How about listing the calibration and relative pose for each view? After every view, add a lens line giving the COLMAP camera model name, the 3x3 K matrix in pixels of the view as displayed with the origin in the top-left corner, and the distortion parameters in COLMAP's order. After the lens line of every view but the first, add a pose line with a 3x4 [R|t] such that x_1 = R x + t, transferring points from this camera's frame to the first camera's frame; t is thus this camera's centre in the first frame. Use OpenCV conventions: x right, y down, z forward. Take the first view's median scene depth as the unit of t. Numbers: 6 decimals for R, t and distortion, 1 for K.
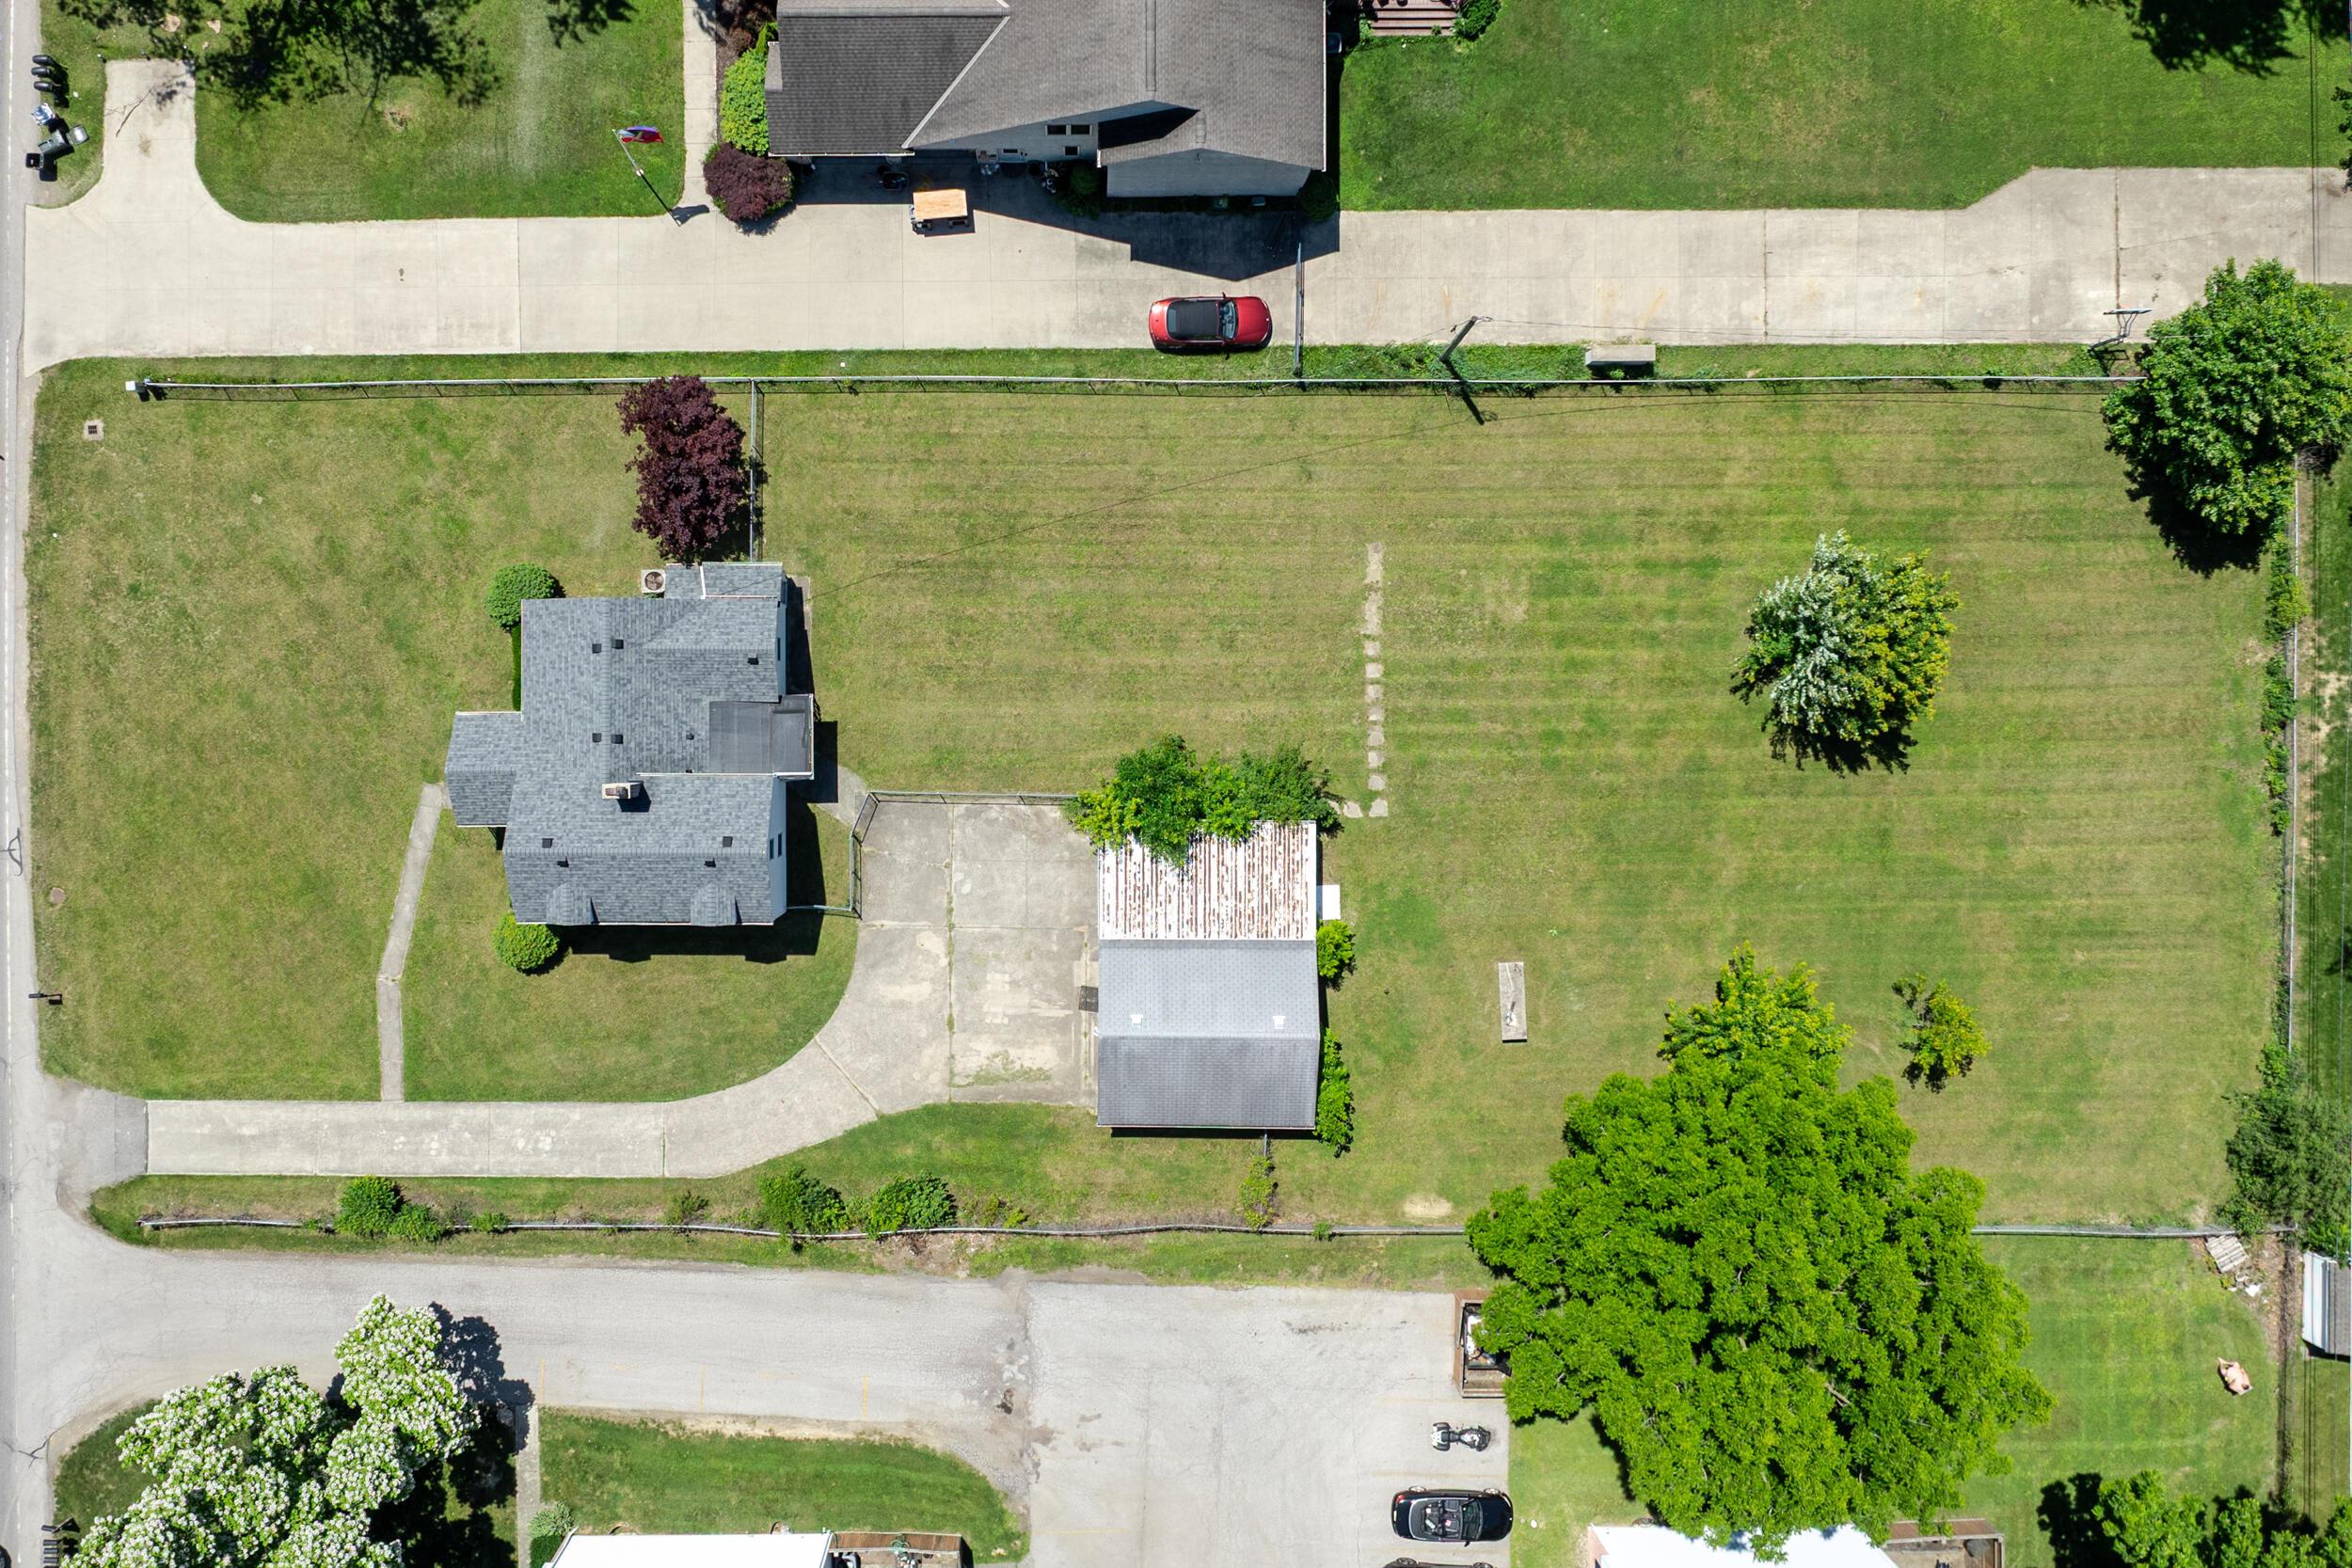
lens RADIAL K [[1660.5, 0, 1176.0], [0, 1660.5, 784.0], [0, 0, 1]] dist [0.003247, 0.001607]
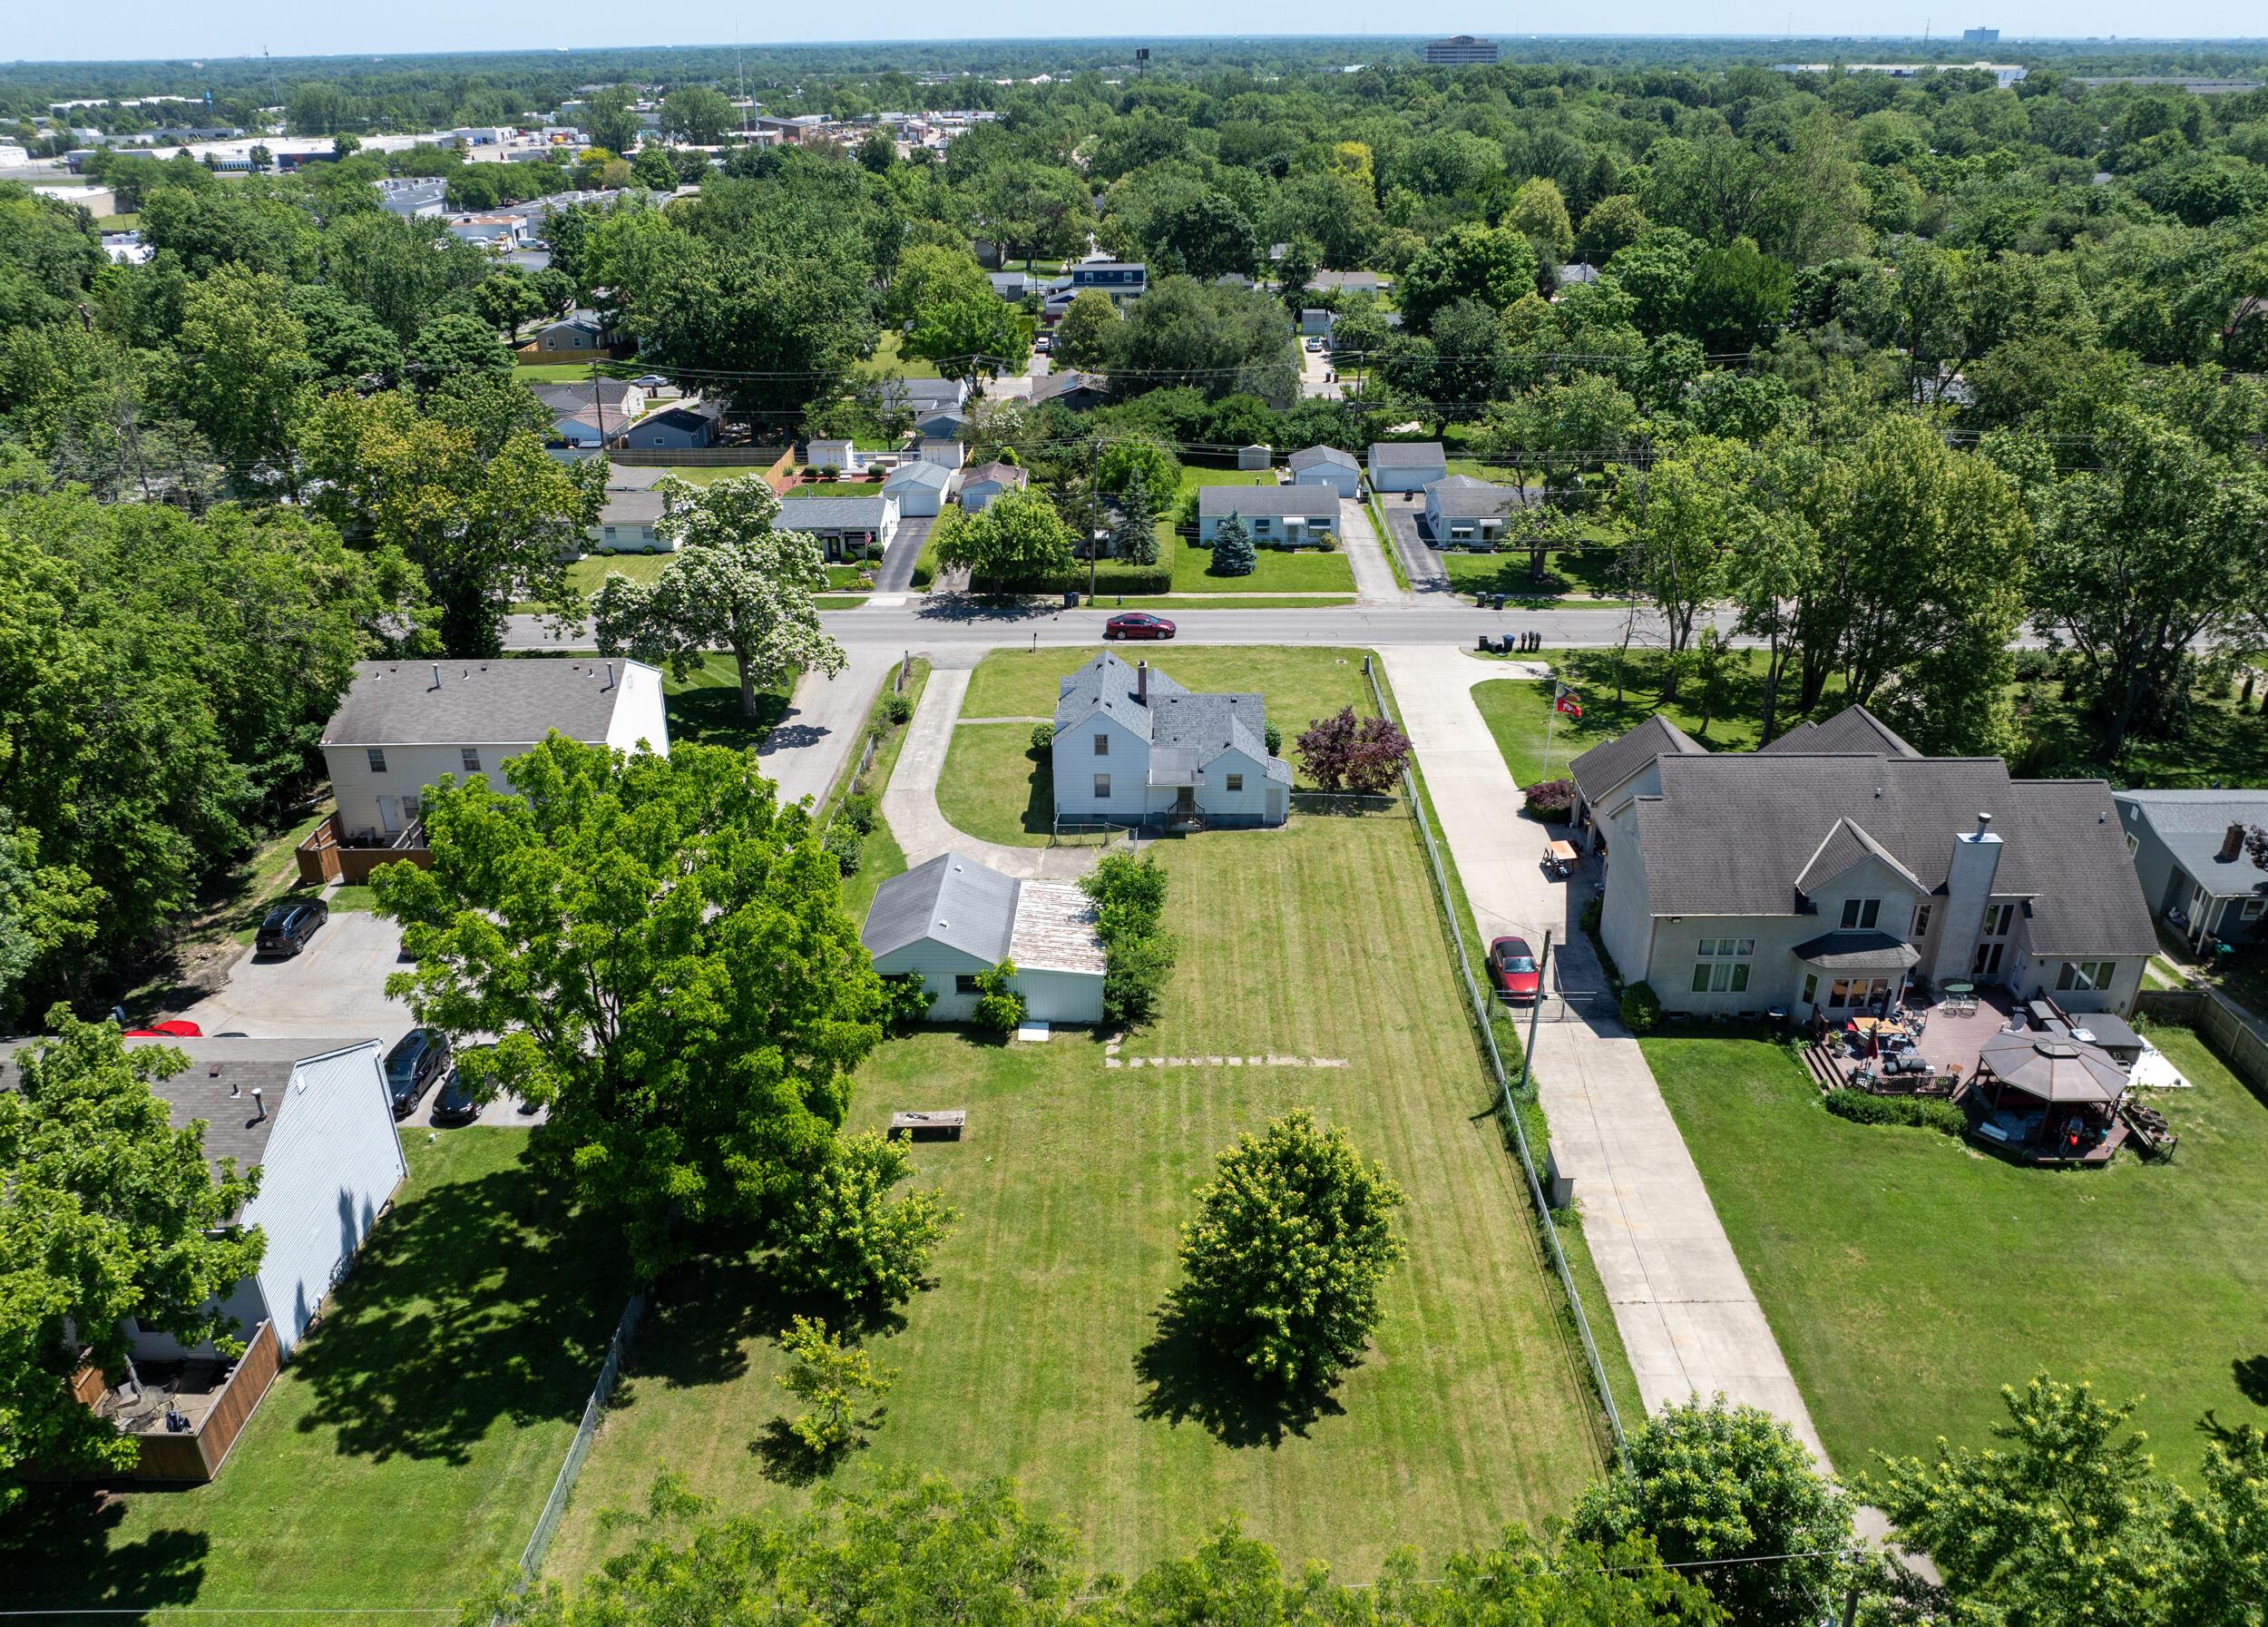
lens RADIAL K [[1604.3, 0, 1134.0], [0, 1604.3, 813.5], [0, 0, 1]] dist [-0.006058, -0.001177]
pose [[-0.019102, 0.446184, -0.894737, 1.019965], [-0.999731, 0.003230, 0.022954, -0.025030], [0.013132, 0.894935, 0.446003, 0.362738]]
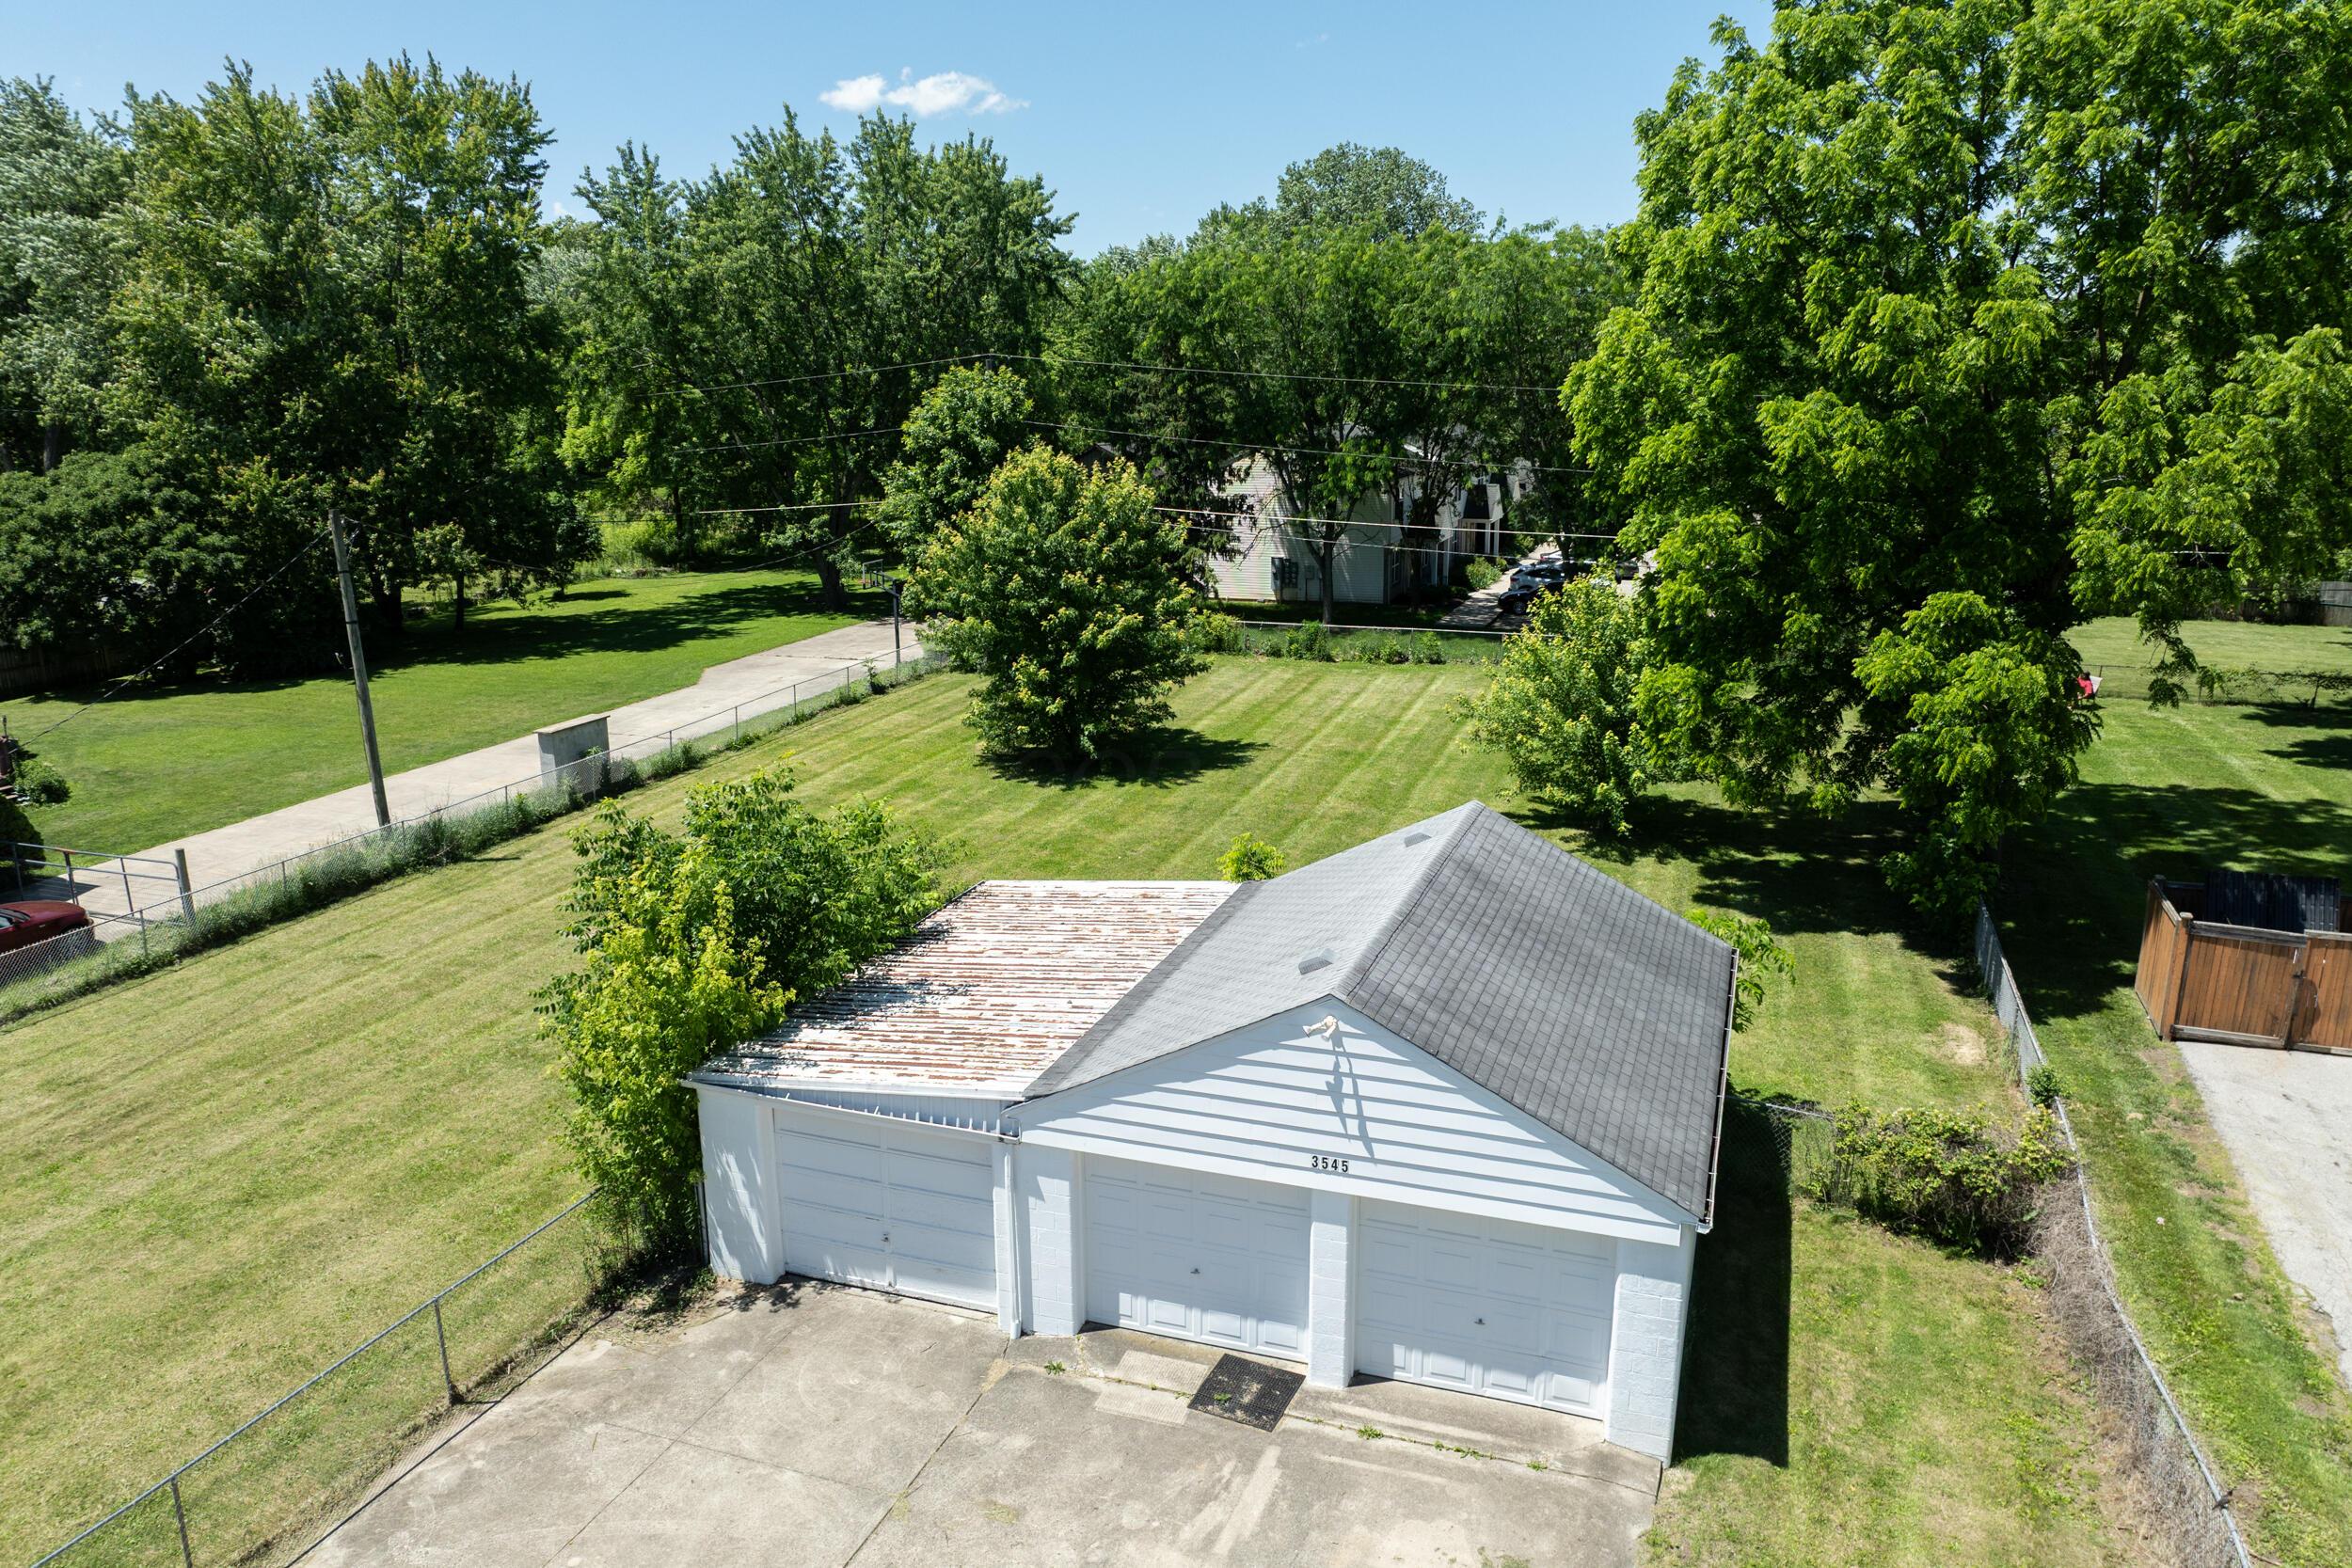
lens RADIAL K [[1660.5, 0, 1176.0], [0, 1660.5, 784.0], [0, 0, 1]] dist [0.003247, 0.001607]
pose [[0.329340, -0.219248, 0.918404, -0.280690], [0.944205, 0.080104, -0.319469, 0.195316], [-0.003525, 0.972375, 0.233397, 0.836051]]
